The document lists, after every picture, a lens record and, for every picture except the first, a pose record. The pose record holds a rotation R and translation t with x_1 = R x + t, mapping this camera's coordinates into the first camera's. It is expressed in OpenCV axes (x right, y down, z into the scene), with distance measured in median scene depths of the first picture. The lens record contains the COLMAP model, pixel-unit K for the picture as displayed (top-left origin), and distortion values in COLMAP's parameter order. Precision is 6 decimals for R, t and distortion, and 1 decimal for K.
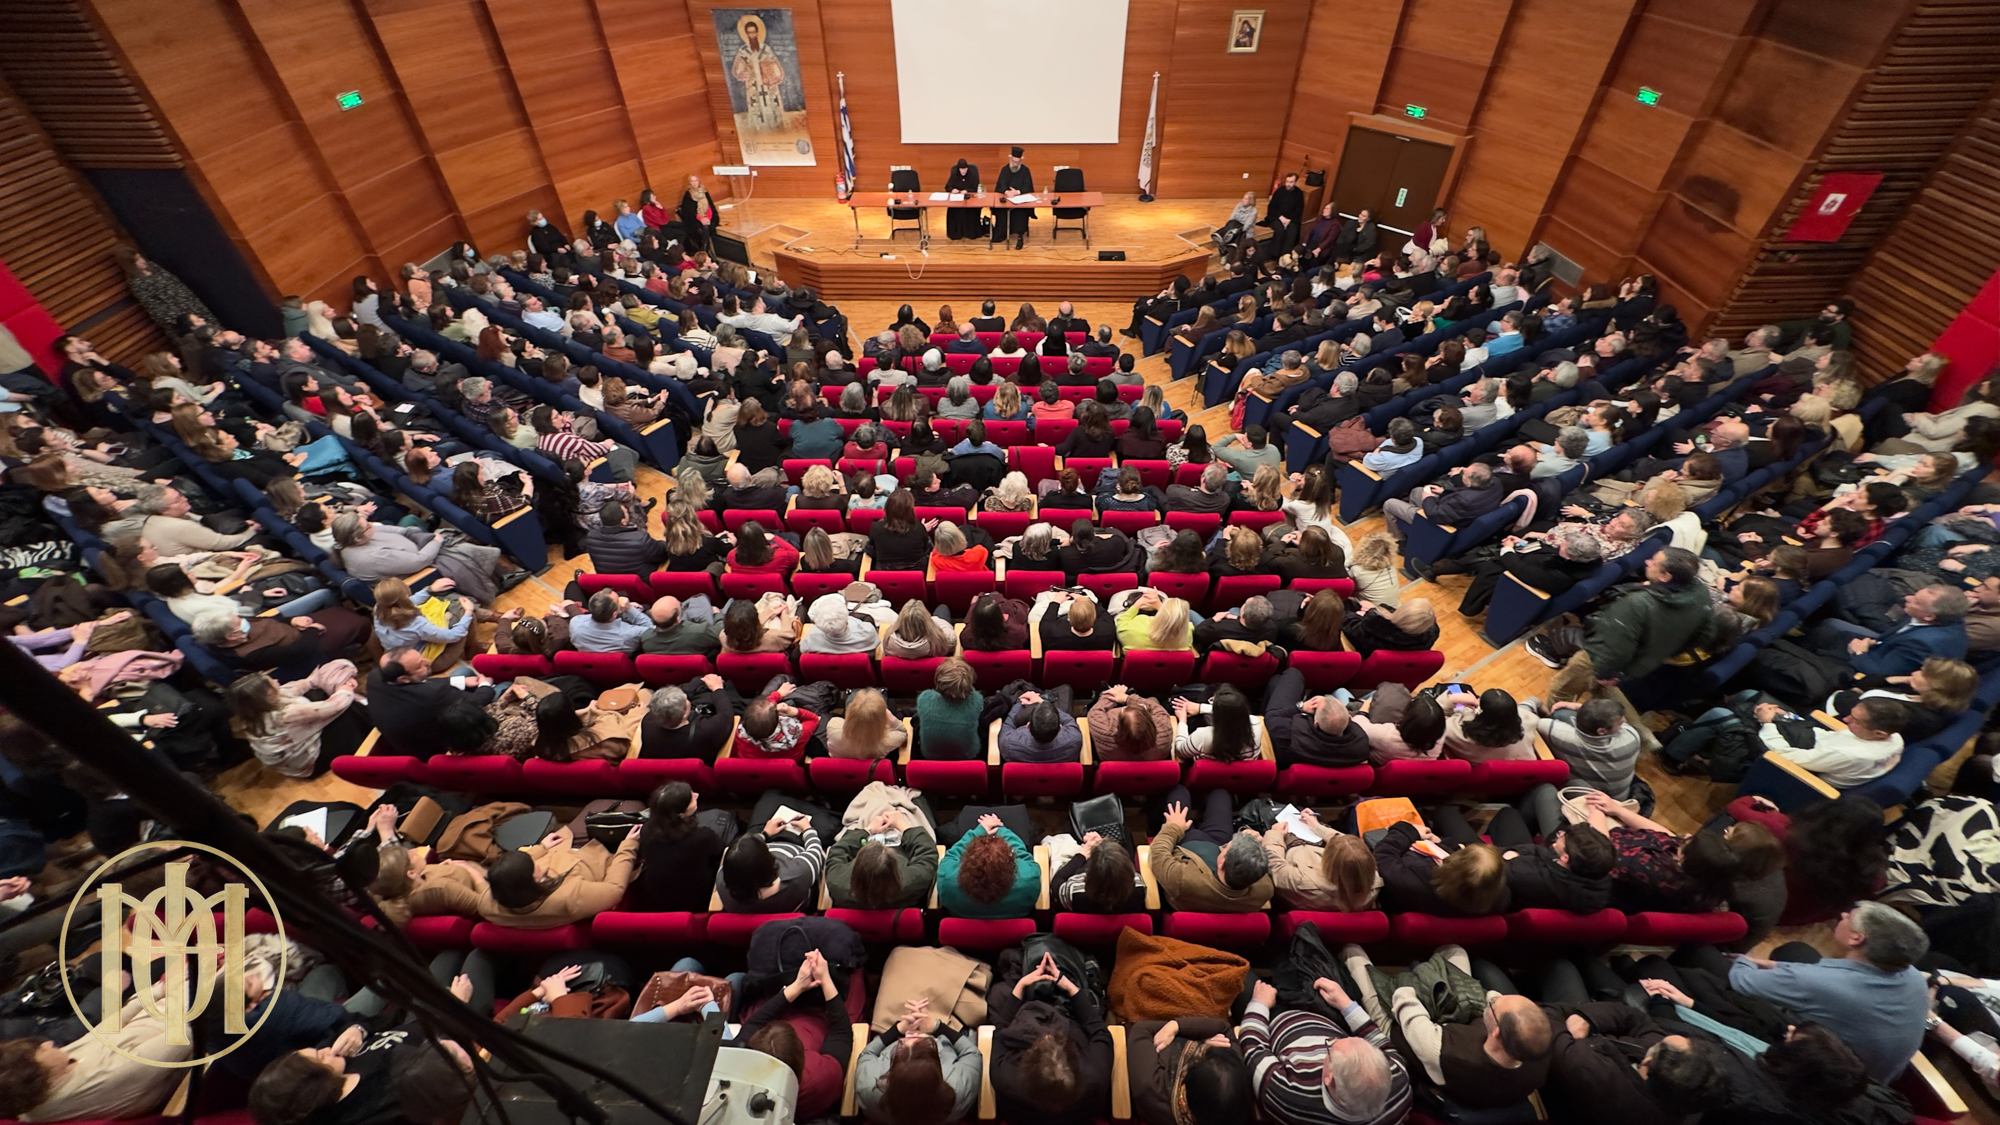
lens RADIAL K [[796.6, 0, 1000.3], [0, 796.6, 561.1], [0, 0, 1]] dist [-0.002883, 0.000647]
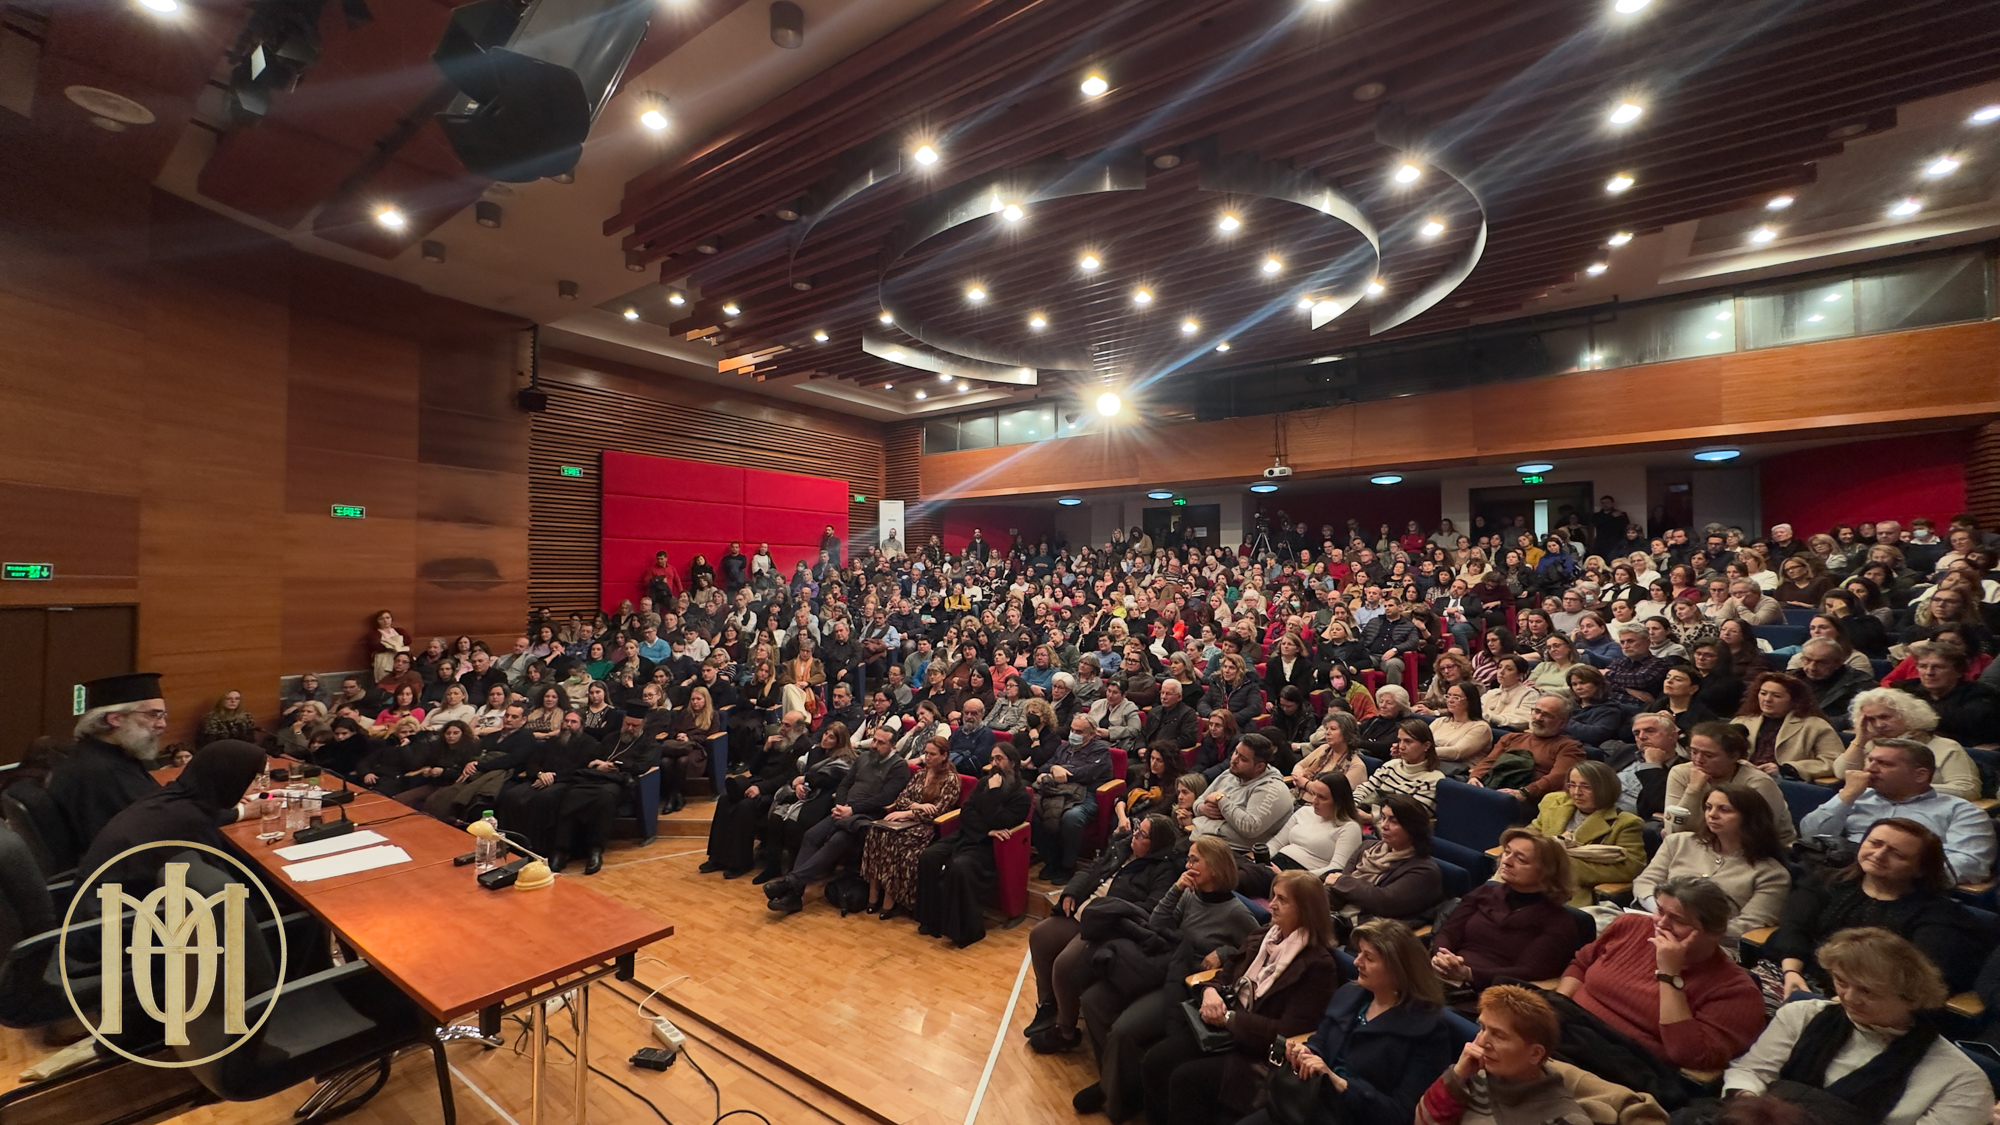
lens RADIAL K [[796.6, 0, 1000.9], [0, 796.6, 563.9], [0, 0, 1]] dist [-0.002883, 0.000647]
pose [[-0.818115, 0.024944, 0.574513, -0.409911], [0.399680, 0.742968, 0.536893, -0.654163], [-0.413453, 0.668862, -0.617803, 1.163292]]
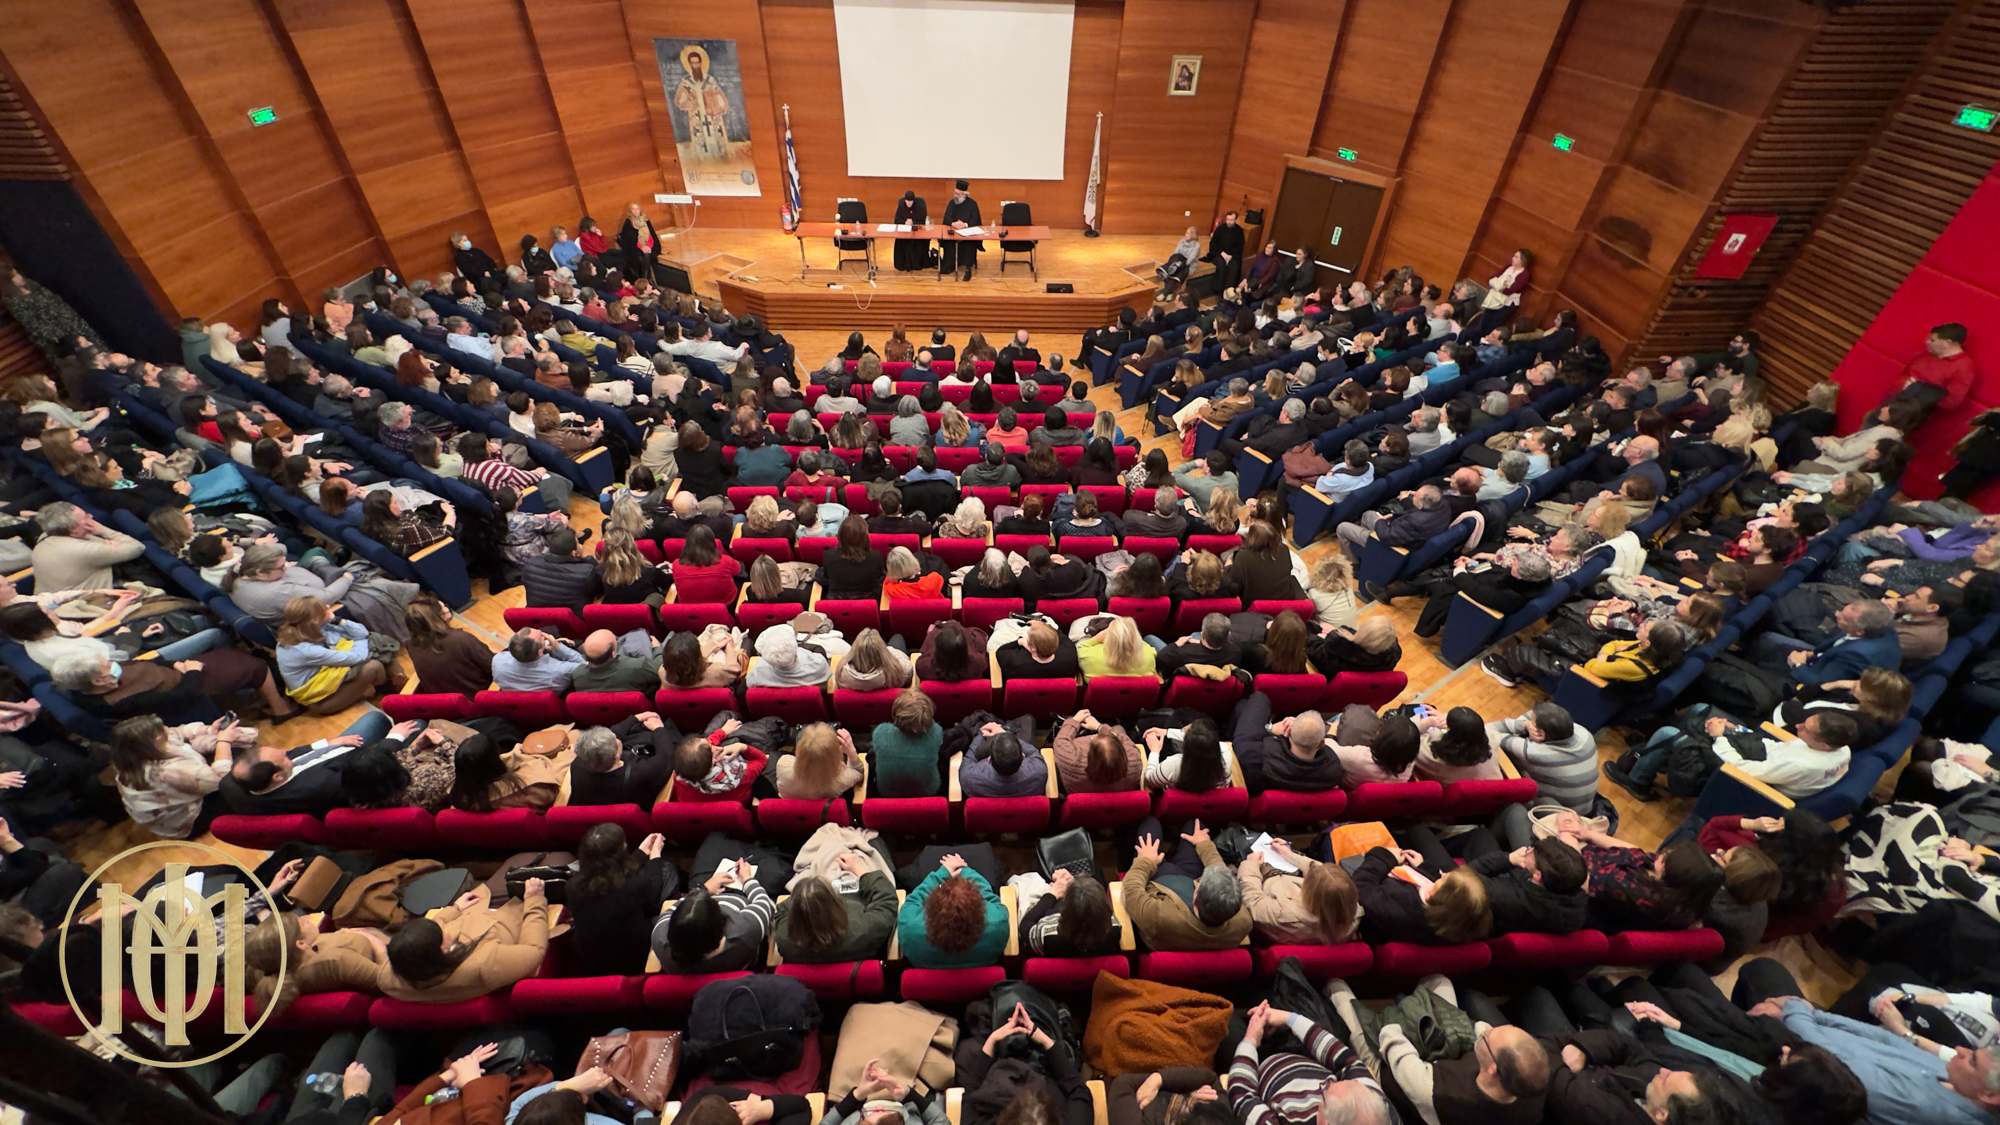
lens RADIAL K [[796.6, 0, 1000.1], [0, 796.6, 561.5], [0, 0, 1]] dist [-0.002883, 0.000647]
pose [[0.997828, -0.011326, 0.064891, -0.005304], [0.014124, 0.998983, -0.042814, 0.005108], [-0.064340, 0.043637, 0.996974, 0.016439]]
